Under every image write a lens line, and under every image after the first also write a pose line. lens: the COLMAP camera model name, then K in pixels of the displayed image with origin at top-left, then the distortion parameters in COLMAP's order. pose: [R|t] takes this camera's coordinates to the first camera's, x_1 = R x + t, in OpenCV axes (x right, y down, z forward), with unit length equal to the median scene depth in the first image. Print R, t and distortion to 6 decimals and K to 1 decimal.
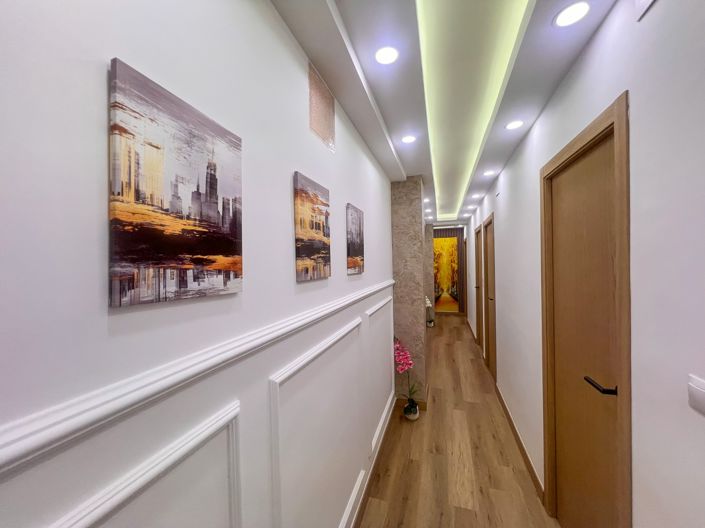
lens RADIAL K [[282.5, 0, 350.5], [0, 282.5, 265.5], [0, 0, 1]] dist [-0.000762, 0.000210]
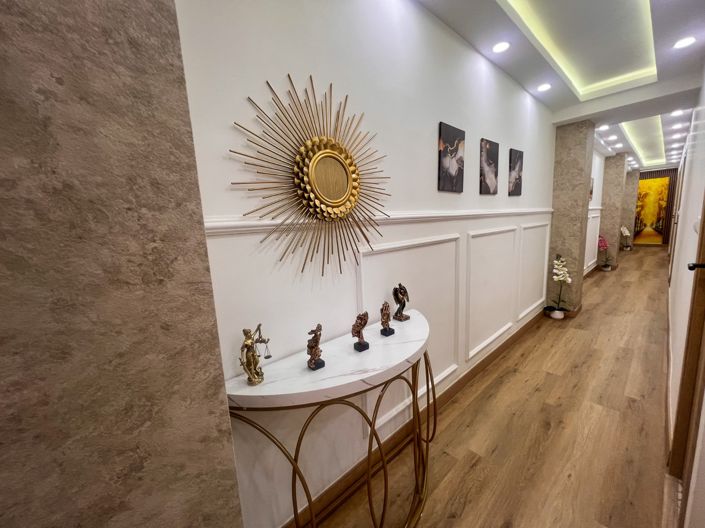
lens RADIAL K [[282.5, 0, 350.5], [0, 282.5, 265.5], [0, 0, 1]] dist [-0.000762, 0.000210]
pose [[0.866261, 0.051482, -0.496932, -0.142521], [0.028662, 0.987917, 0.152313, 0.039289], [0.498769, -0.146187, 0.854318, -0.636366]]
